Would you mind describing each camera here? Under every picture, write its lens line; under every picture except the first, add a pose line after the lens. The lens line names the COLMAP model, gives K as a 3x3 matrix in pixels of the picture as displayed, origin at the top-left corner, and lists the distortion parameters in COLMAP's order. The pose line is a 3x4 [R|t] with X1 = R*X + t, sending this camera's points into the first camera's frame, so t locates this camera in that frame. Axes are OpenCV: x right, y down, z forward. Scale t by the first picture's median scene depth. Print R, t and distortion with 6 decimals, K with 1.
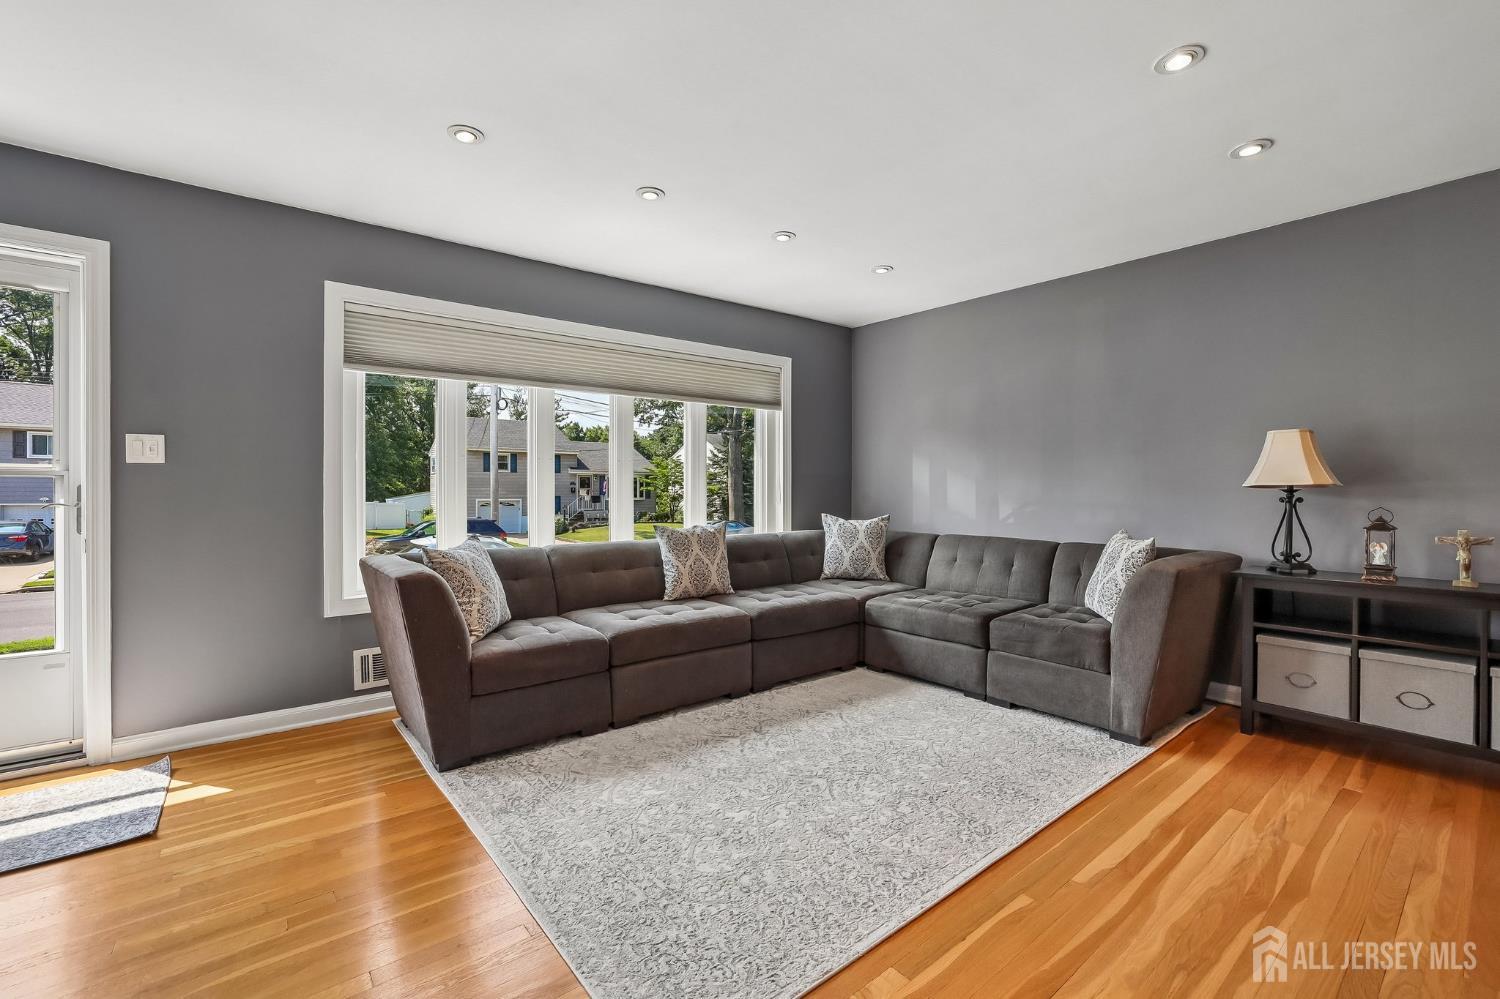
lens RADIAL K [[655.7, 0, 755.1], [0, 655.7, 491.9], [0, 0, 1]] dist [-0.016328, 0.004711]
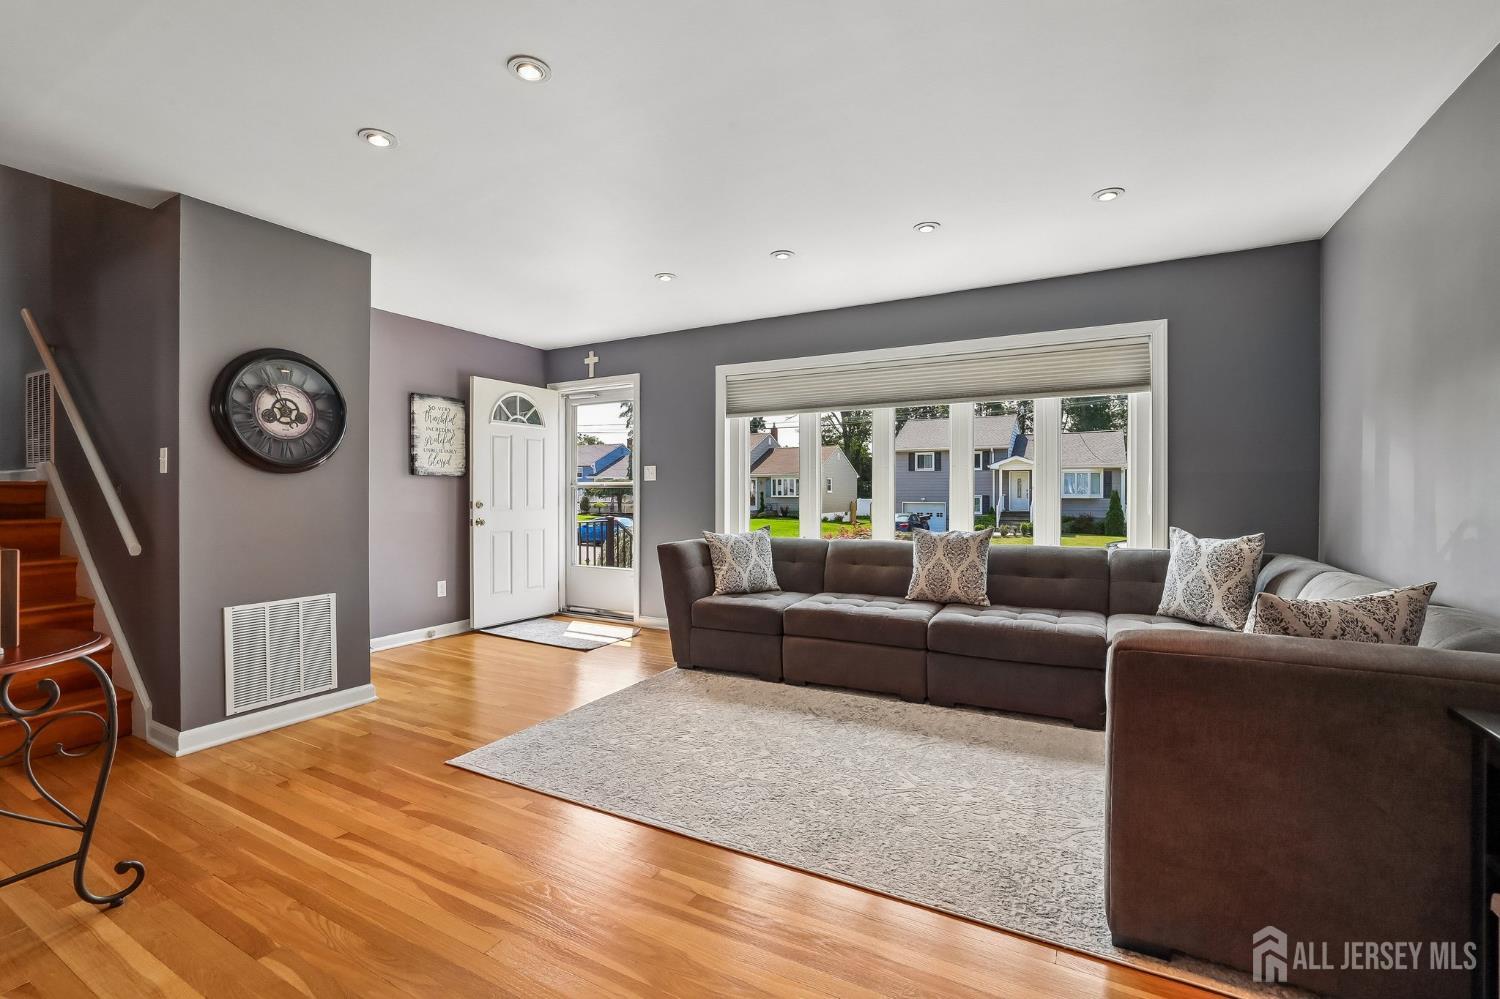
lens RADIAL K [[655.7, 0, 744.8], [0, 655.7, 491.7], [0, 0, 1]] dist [-0.016328, 0.004711]
pose [[0.389362, 0.000641, -0.921084, 0.870714], [-0.003777, 0.999992, -0.000901, -0.006006], [0.921077, 0.003830, 0.389362, 0.411907]]
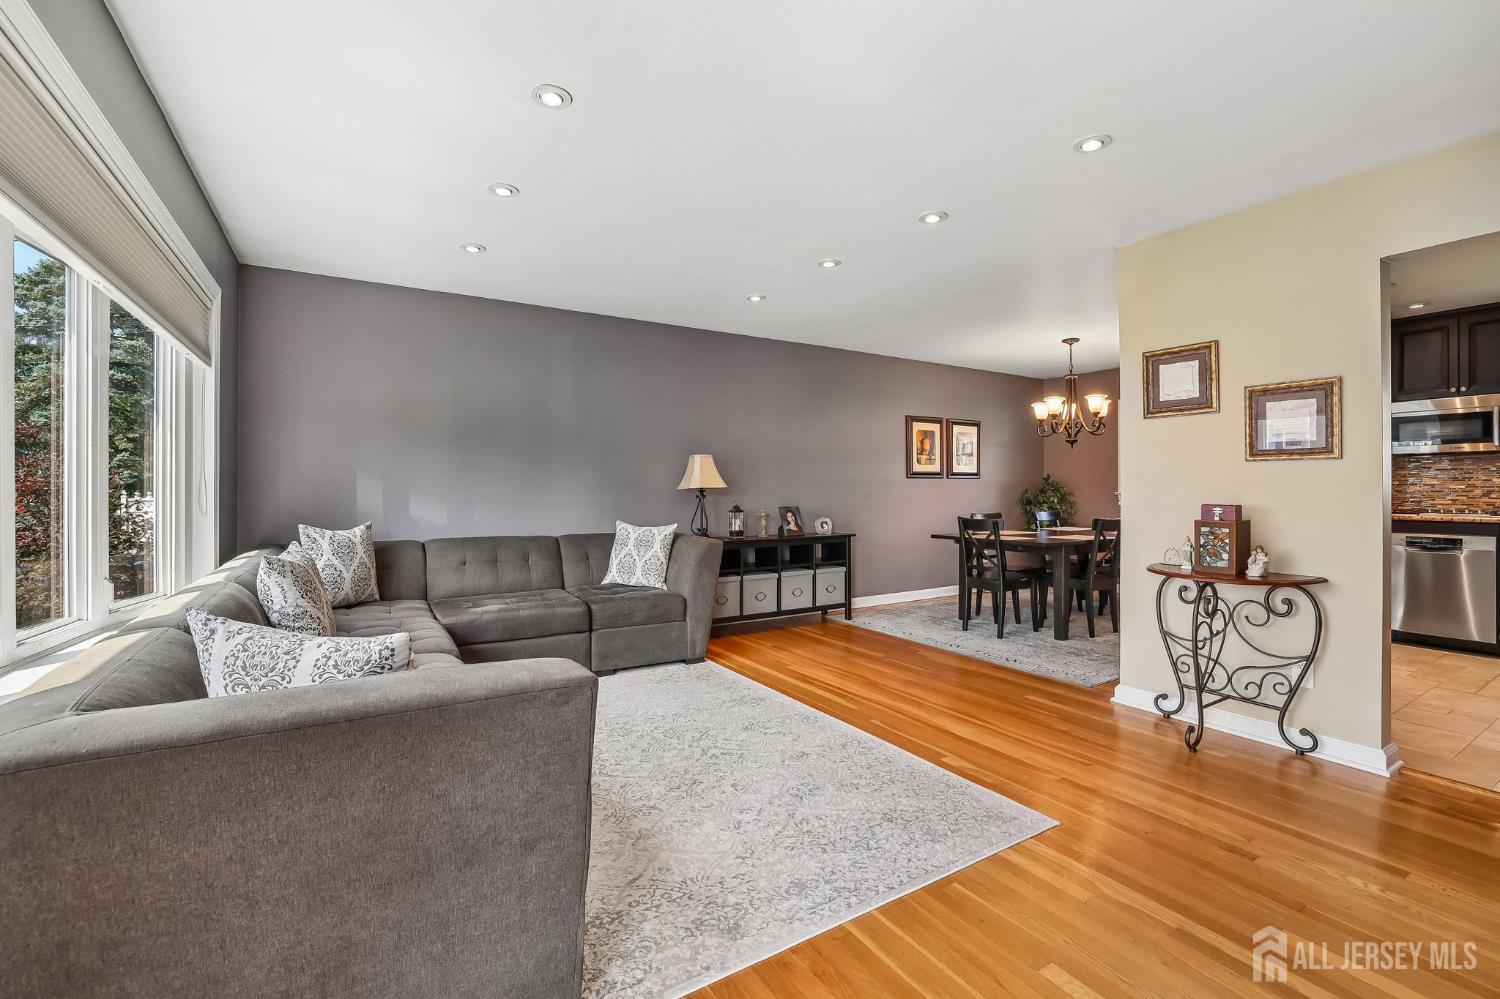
lens RADIAL K [[655.7, 0, 738.2], [0, 655.7, 488.8], [0, 0, 1]] dist [-0.016328, 0.004711]
pose [[0.134464, 0.002794, 0.990915, -0.793970], [0.004640, 0.999983, -0.003449, -0.001298], [-0.990908, 0.005062, 0.134449, 0.637802]]
